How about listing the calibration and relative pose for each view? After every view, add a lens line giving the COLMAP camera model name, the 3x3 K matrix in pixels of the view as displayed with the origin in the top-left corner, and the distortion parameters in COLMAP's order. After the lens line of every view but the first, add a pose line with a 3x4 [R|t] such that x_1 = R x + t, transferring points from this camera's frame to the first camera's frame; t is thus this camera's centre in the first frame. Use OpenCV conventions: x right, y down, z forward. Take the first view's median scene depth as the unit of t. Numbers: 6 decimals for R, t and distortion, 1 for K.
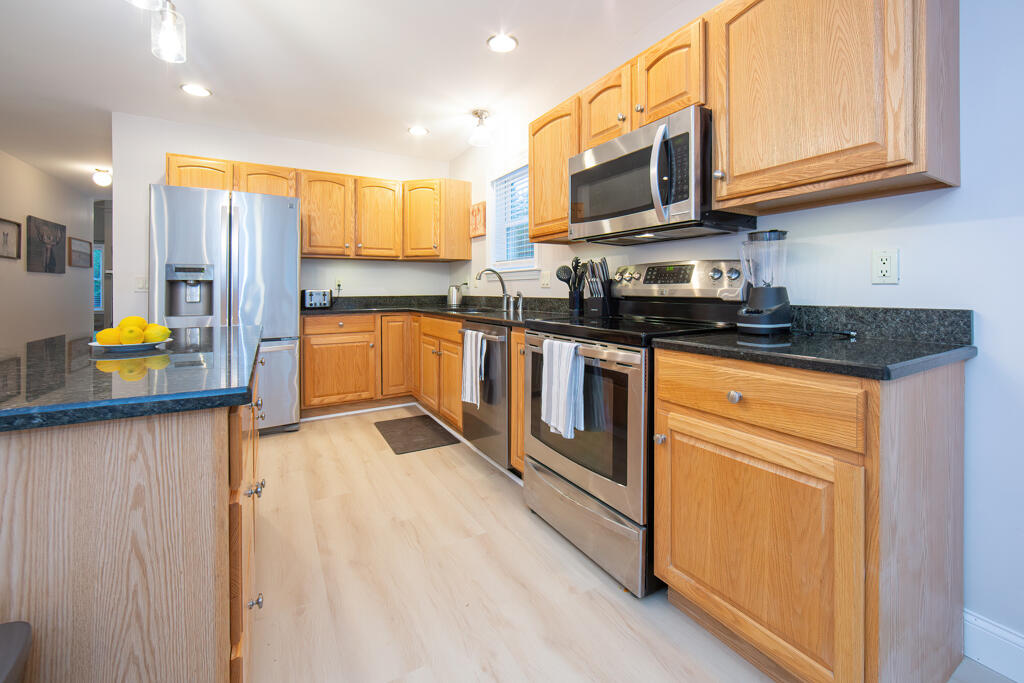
lens RADIAL K [[421.1, 0, 530.1], [0, 421.1, 292.6], [0, 0, 1]] dist [-0.012786, 0.000024]
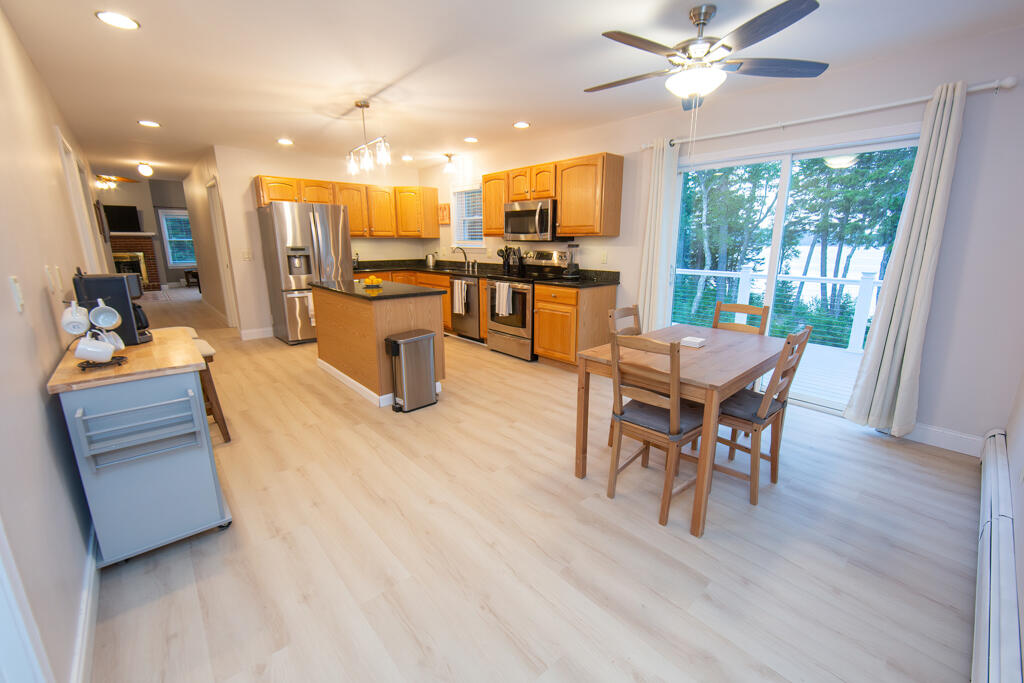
lens RADIAL K [[419.0, 0, 512.0], [0, 419.0, 341.5], [0, 0, 1]] dist [-0.014013, -0.000063]
pose [[0.987513, -0.034857, 0.153631, -0.265029], [-0.000928, 0.973909, 0.226937, -0.114560], [-0.157533, -0.224246, 0.961716, -1.495140]]
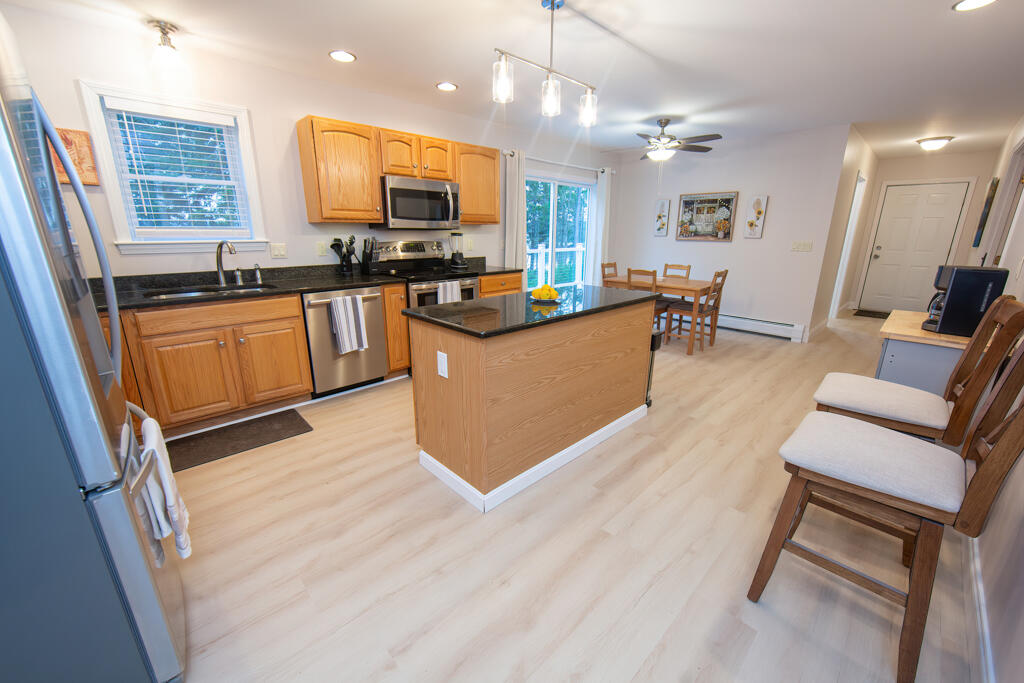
lens RADIAL K [[406.1, 0, 511.6], [0, 406.1, 343.2], [0, 0, 1]] dist [-0.001239, -0.000096]
pose [[-0.203278, -0.266063, 0.942278, -1.815948], [-0.001185, 0.962438, 0.271500, -0.136825], [-0.979120, 0.054073, -0.195958, 0.961125]]
